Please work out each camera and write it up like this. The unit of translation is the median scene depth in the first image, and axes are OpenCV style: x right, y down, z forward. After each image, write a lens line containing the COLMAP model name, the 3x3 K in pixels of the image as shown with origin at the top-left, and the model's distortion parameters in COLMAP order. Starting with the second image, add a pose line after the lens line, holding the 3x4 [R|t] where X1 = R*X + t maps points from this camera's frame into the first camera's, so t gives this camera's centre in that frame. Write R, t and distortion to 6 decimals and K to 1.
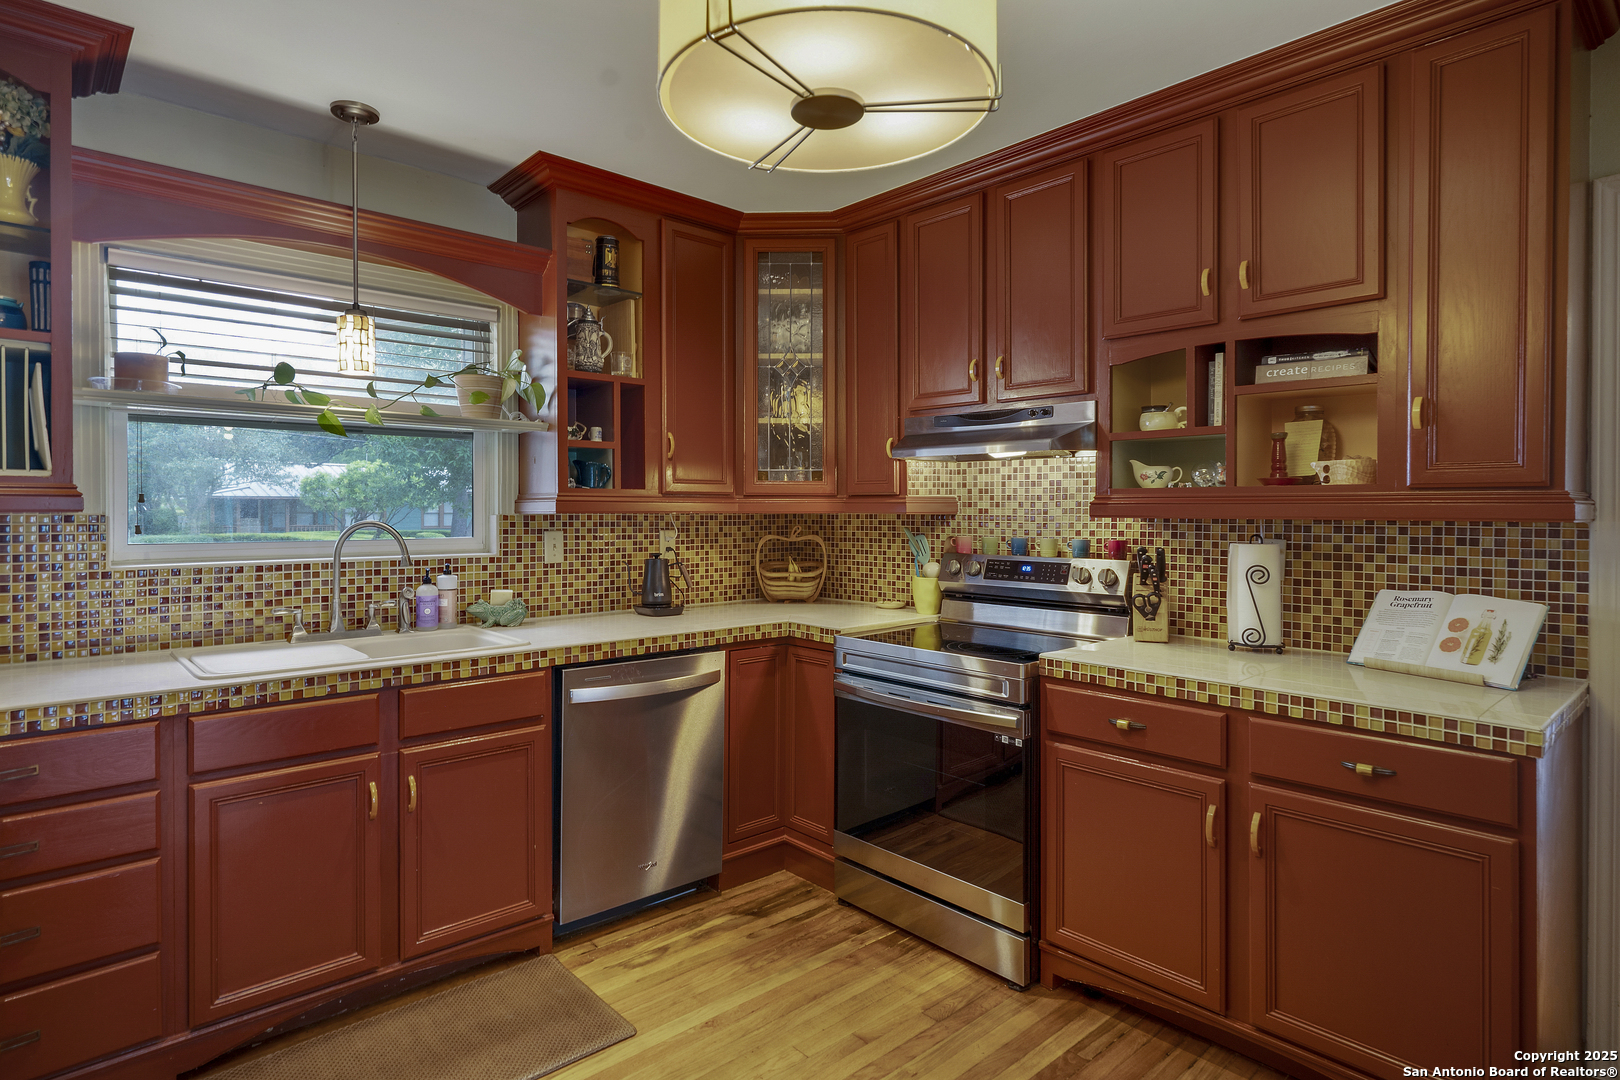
lens RADIAL K [[861.3, 0, 787.4], [0, 861.3, 516.4], [0, 0, 1]] dist [-0.002836, 0.000493]
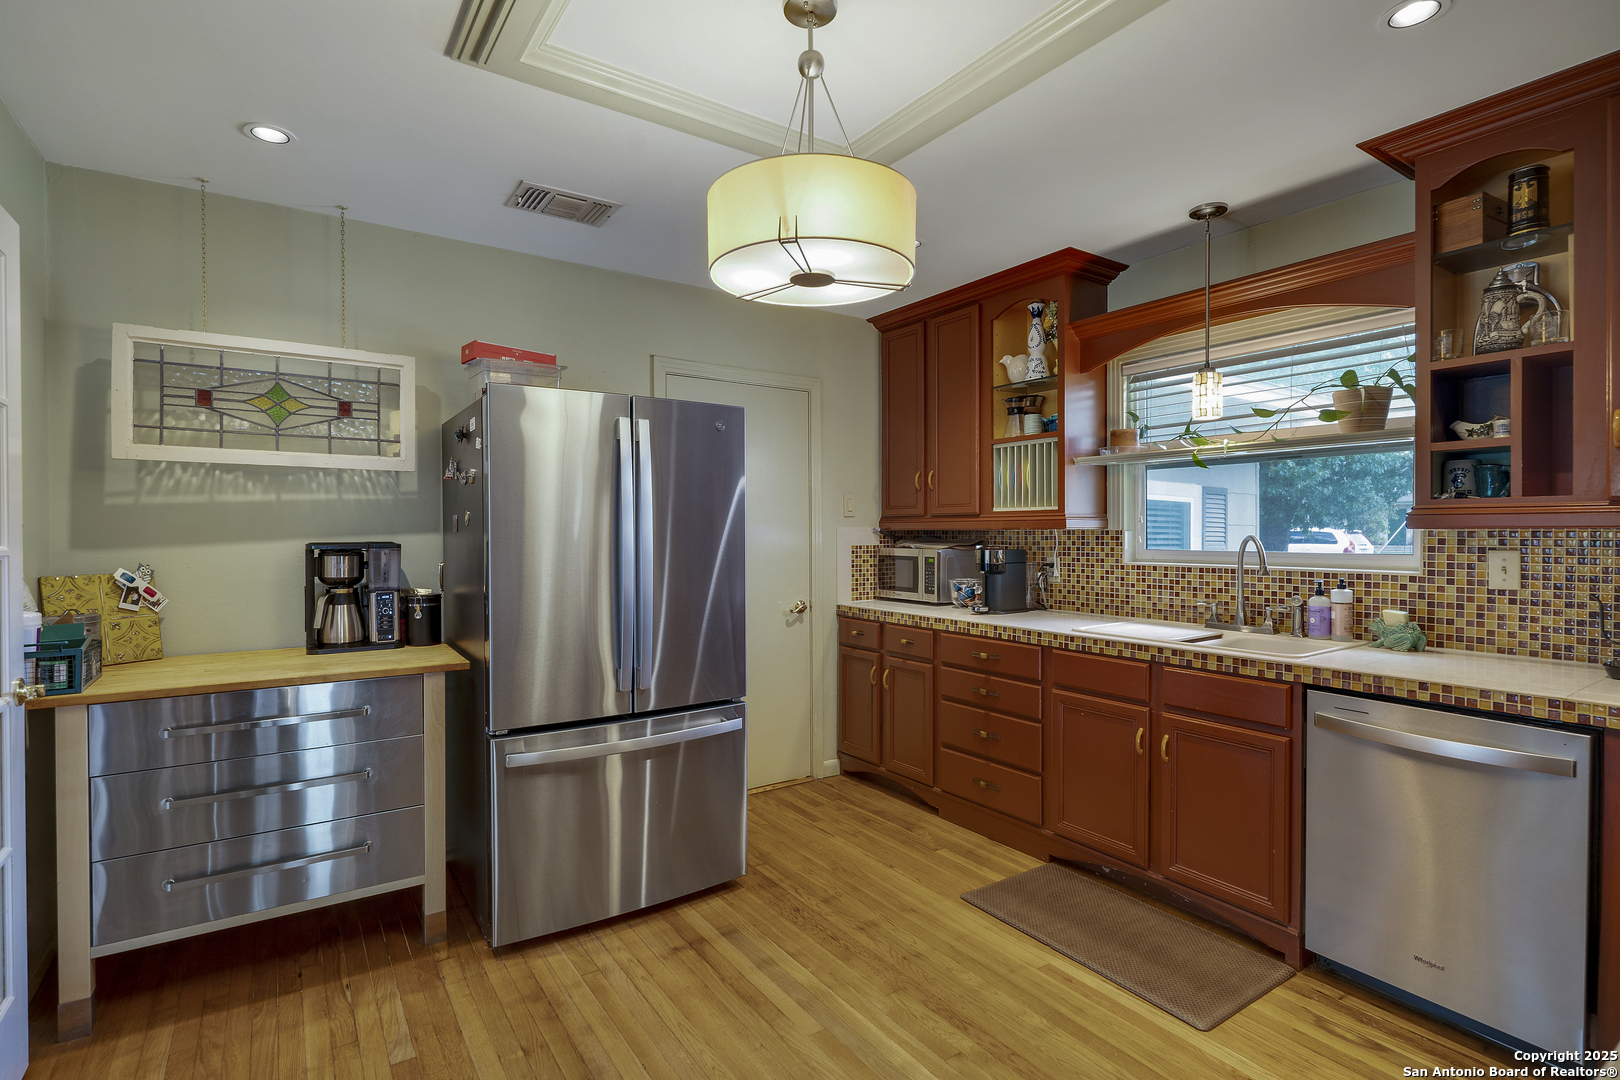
lens RADIAL K [[787.1, 0, 809.0], [0, 787.1, 535.5], [0, 0, 1]] dist [0.003791, 0.000340]
pose [[-0.127892, 0.008937, -0.991748, 0.673817], [-0.001805, 0.999956, 0.009244, -0.003700], [0.991786, 0.002973, -0.127870, 0.532457]]
